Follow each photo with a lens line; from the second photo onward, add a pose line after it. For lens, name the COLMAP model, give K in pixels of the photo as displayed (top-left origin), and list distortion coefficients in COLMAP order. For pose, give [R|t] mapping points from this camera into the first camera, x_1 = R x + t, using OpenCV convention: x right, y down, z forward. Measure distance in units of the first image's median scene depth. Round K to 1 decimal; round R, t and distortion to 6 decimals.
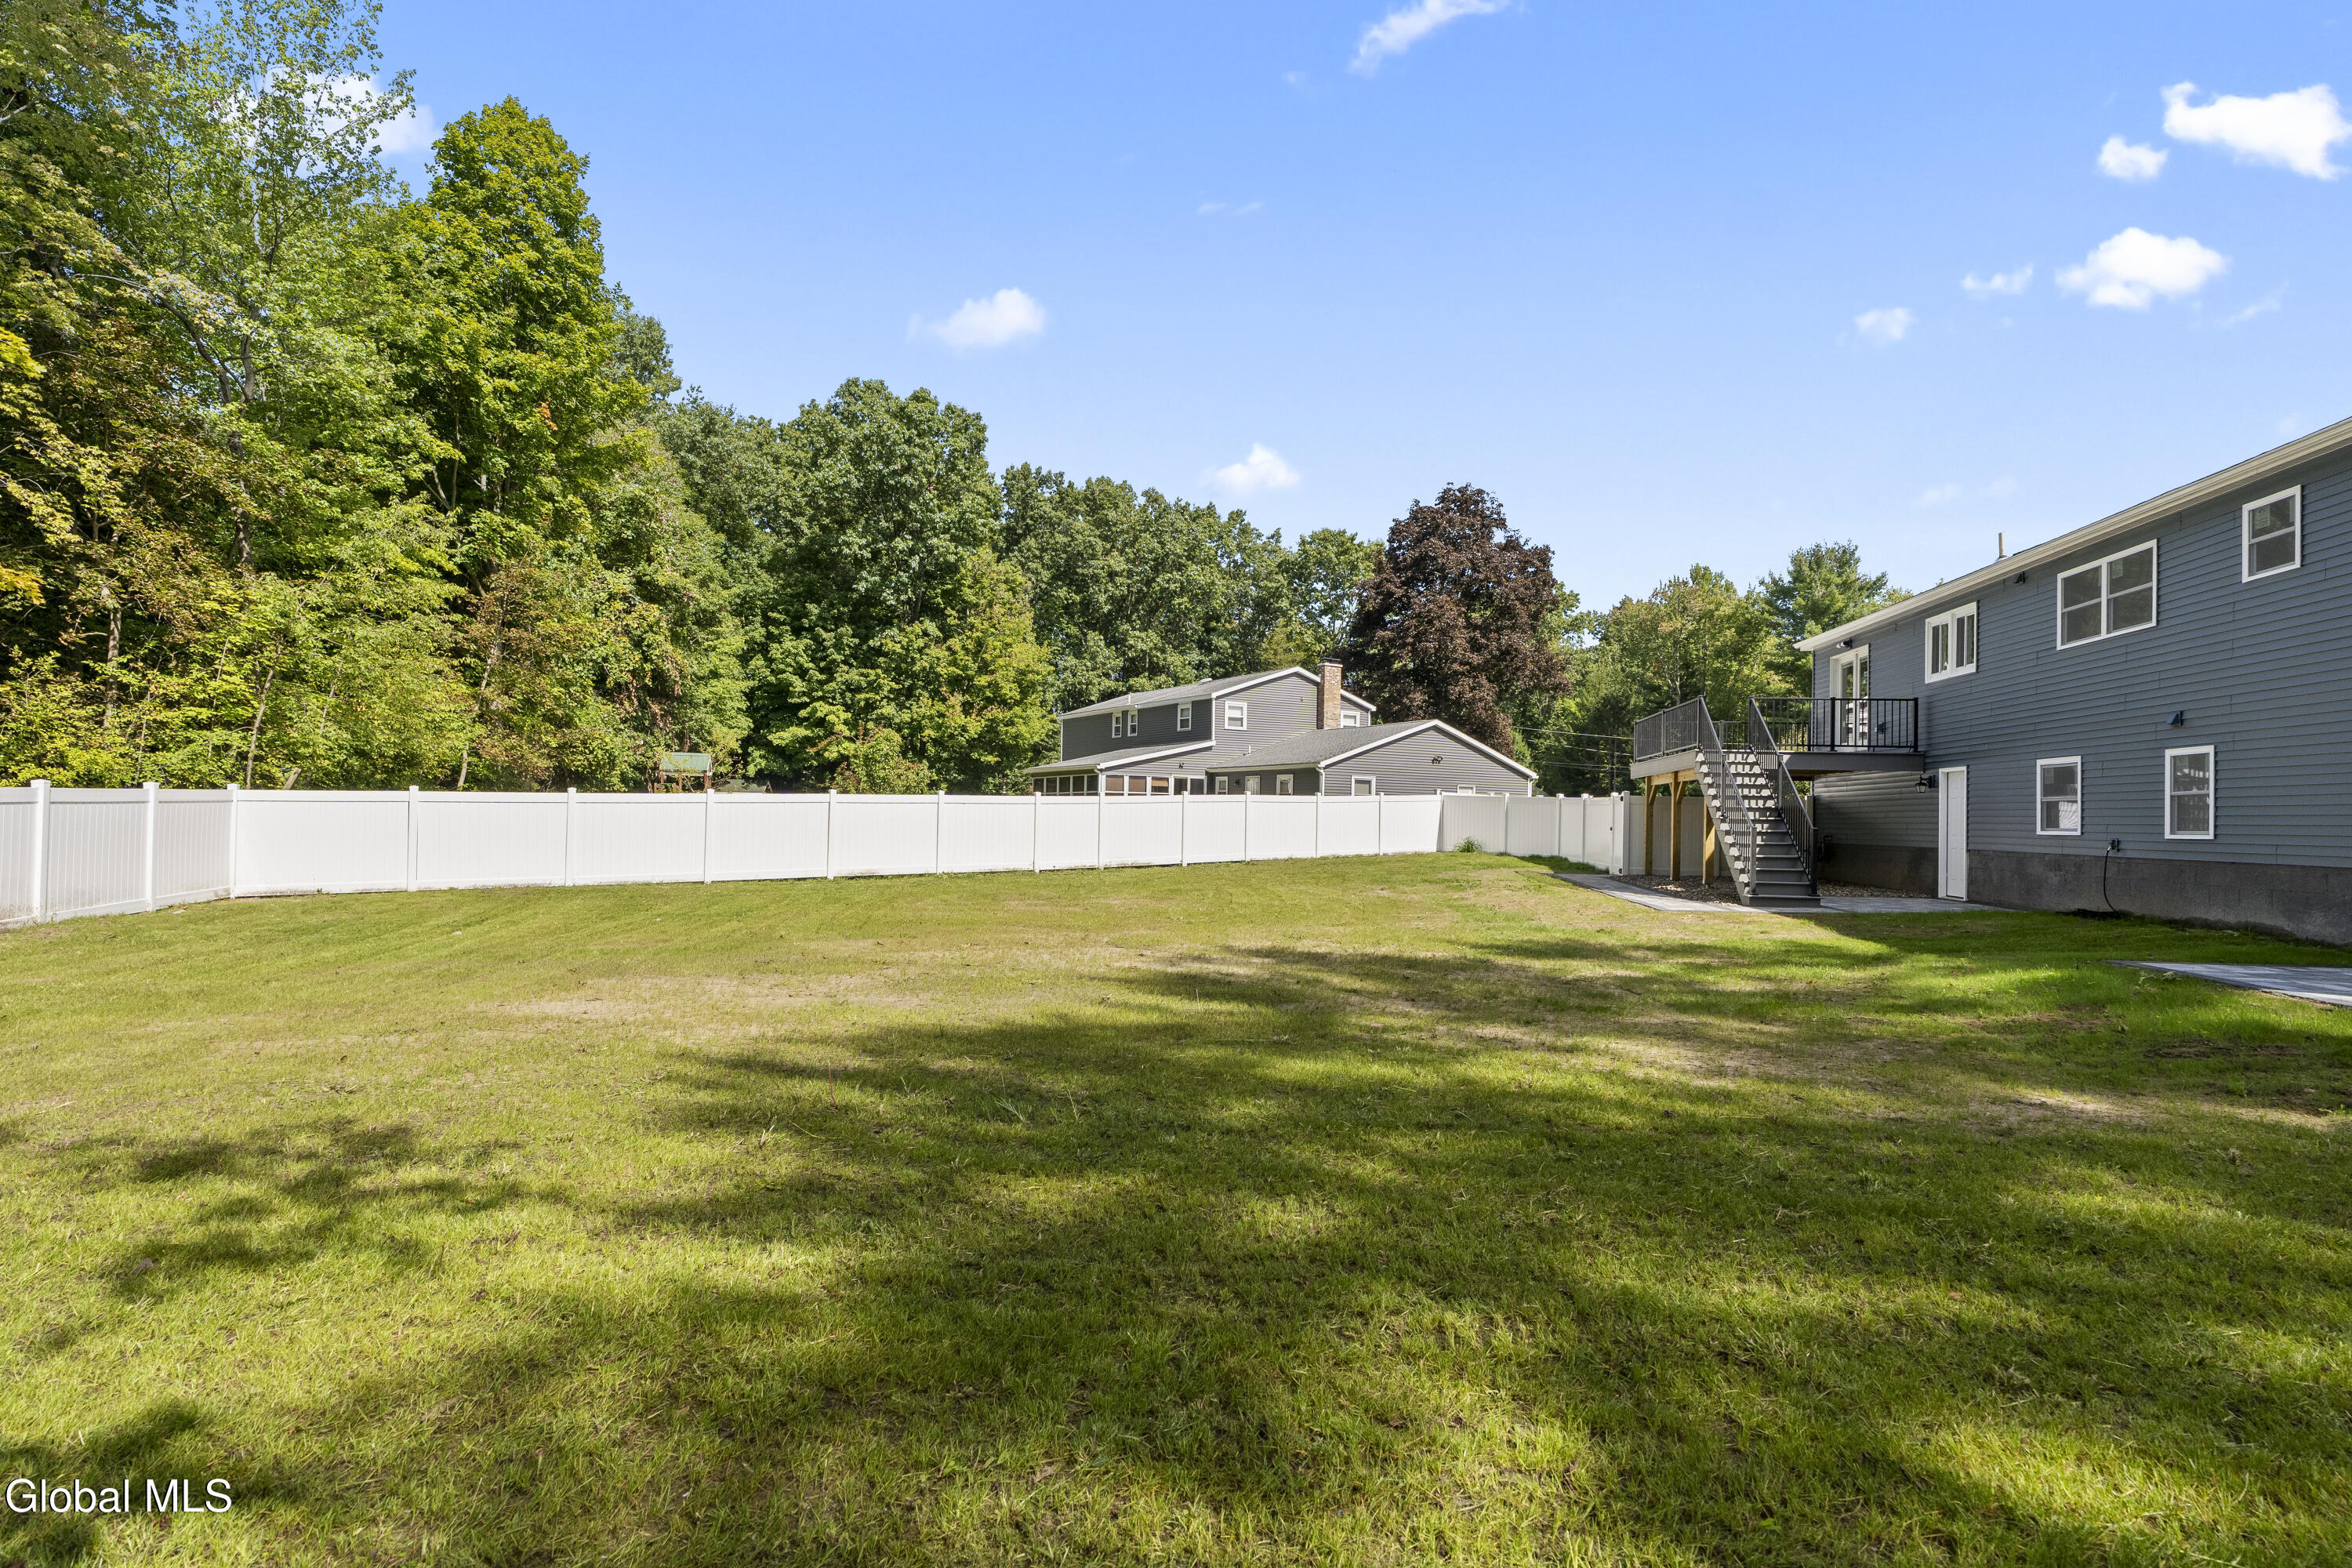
lens RADIAL K [[1146.4, 0, 1216.7], [0, 1146.4, 798.9], [0, 0, 1]] dist [0.000322, 0.001069]
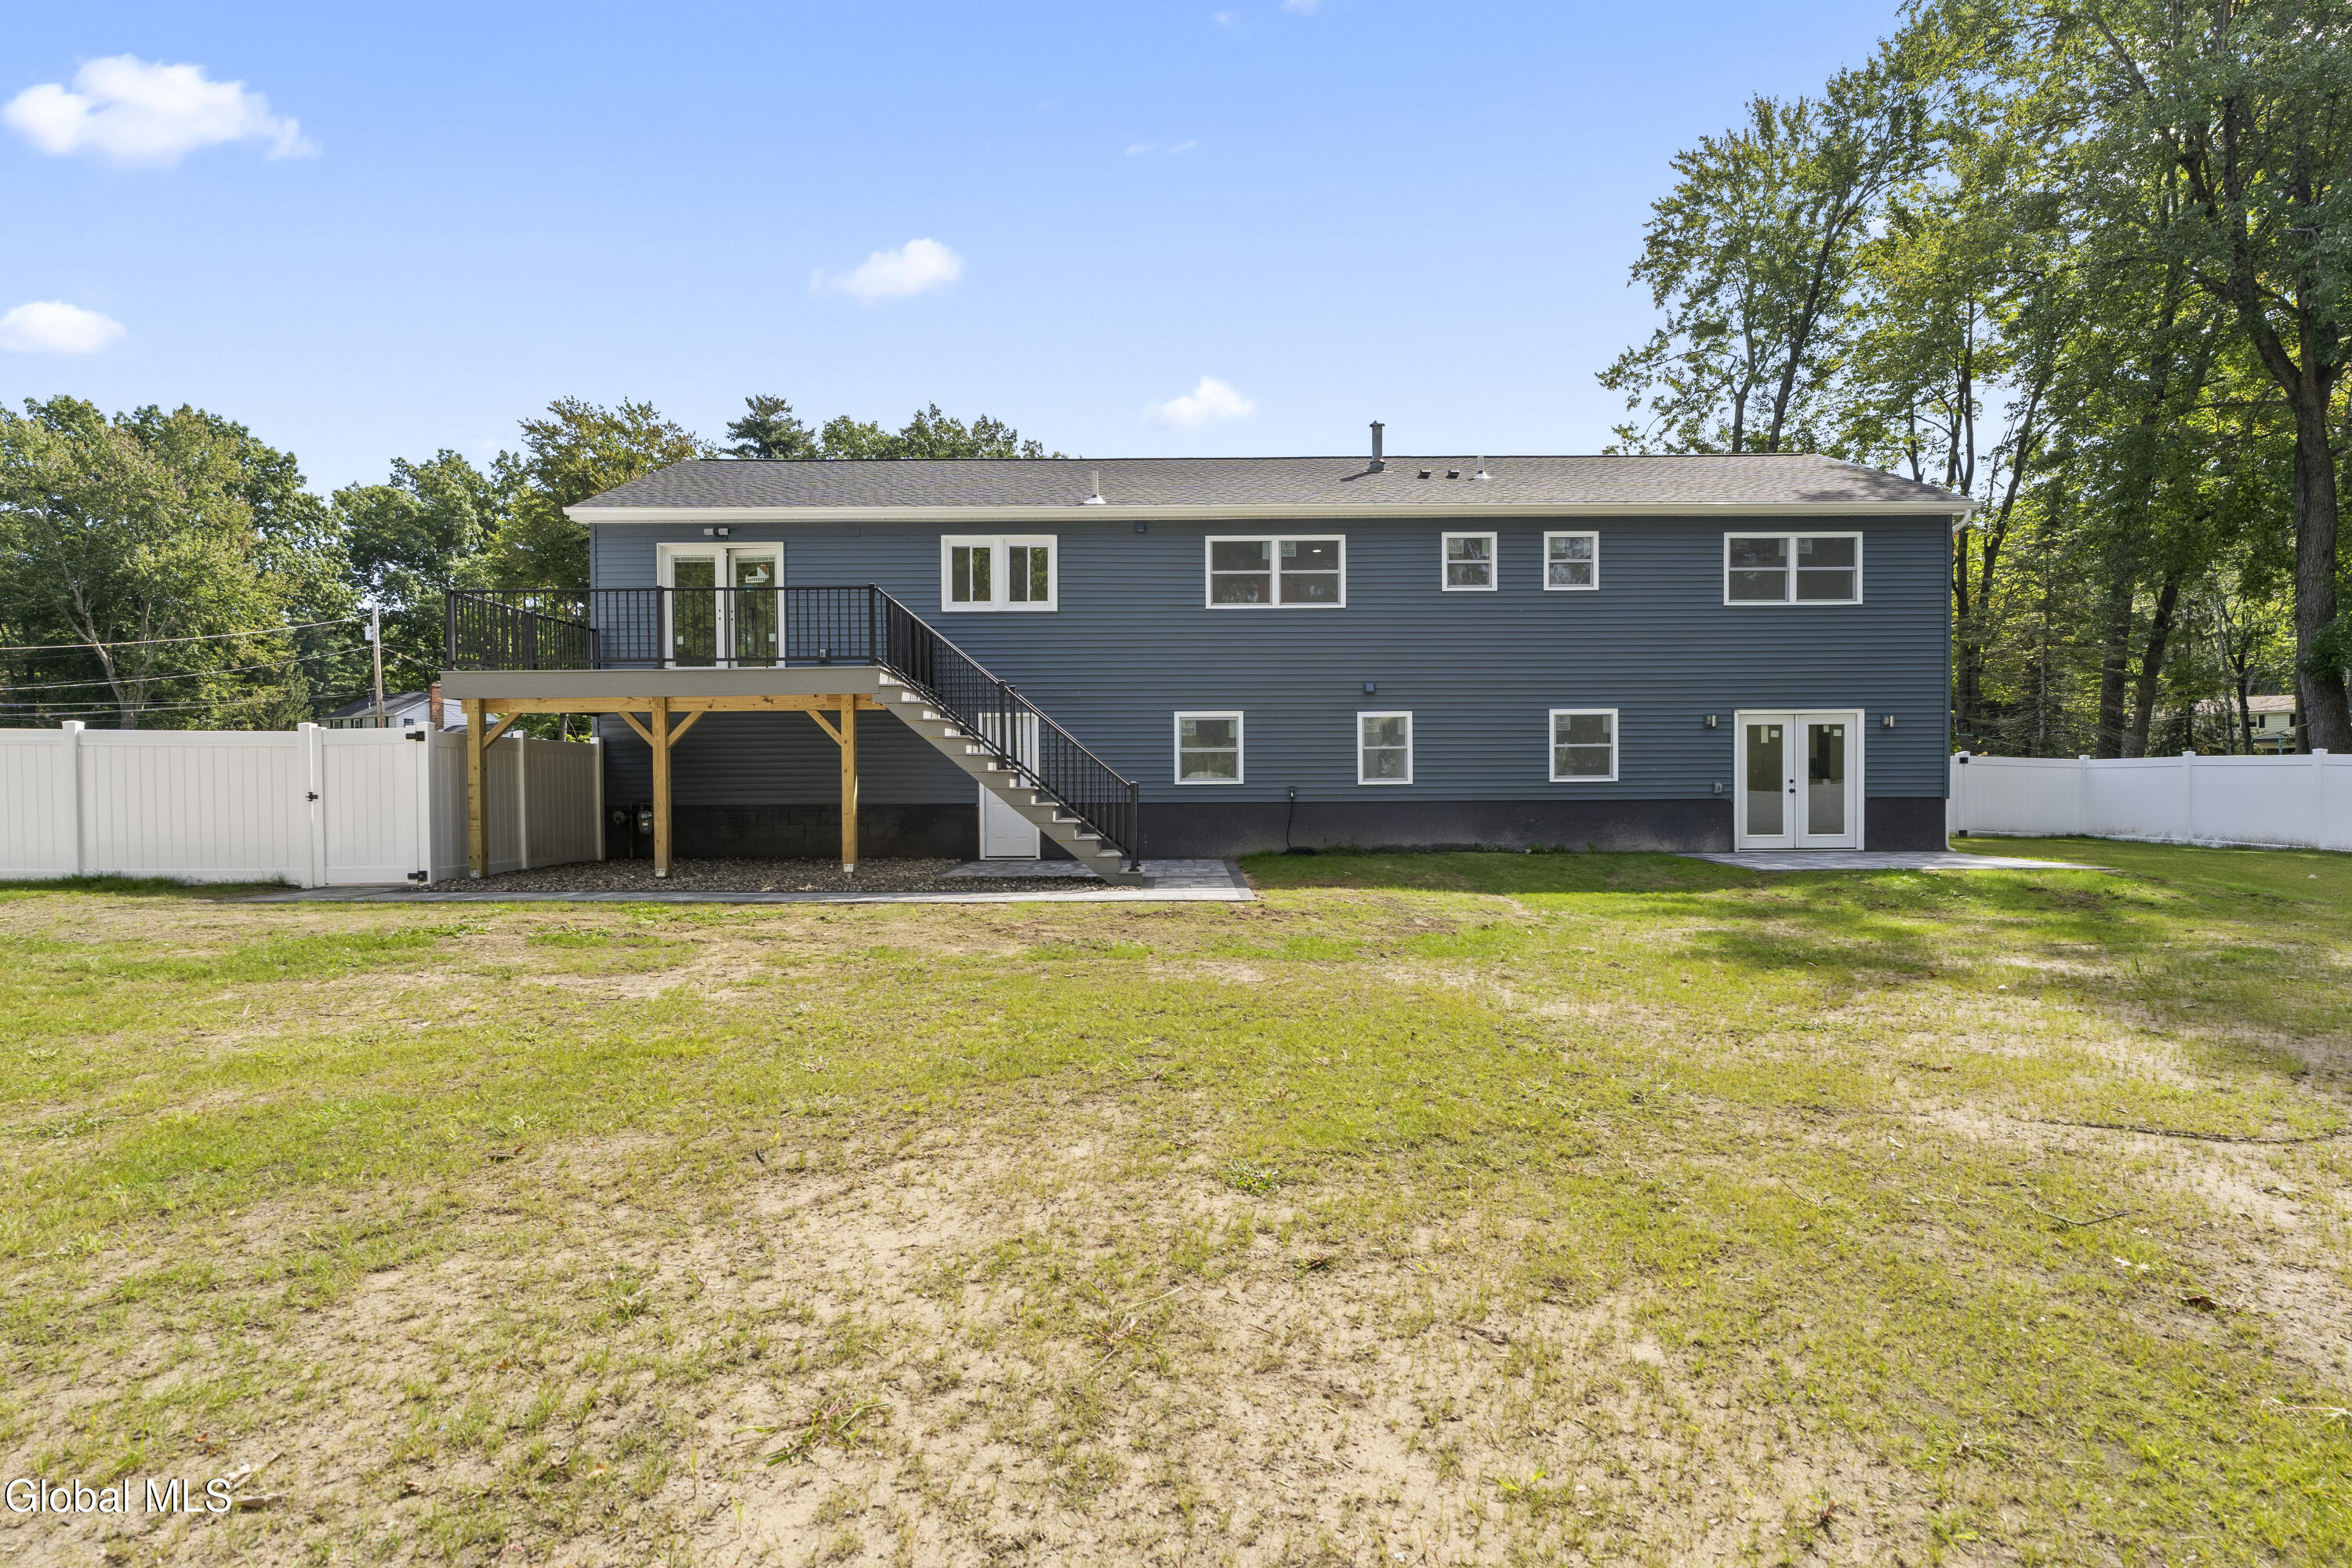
lens RADIAL K [[1159.6, 0, 1176.0], [0, 1159.6, 784.0], [0, 0, 1]] dist [-0.001094, 0.001052]
pose [[-0.112288, -0.027554, 0.993294, -0.156060], [-0.013628, 0.999564, 0.026187, 0.001790], [-0.993582, -0.010596, -0.112615, 0.547577]]
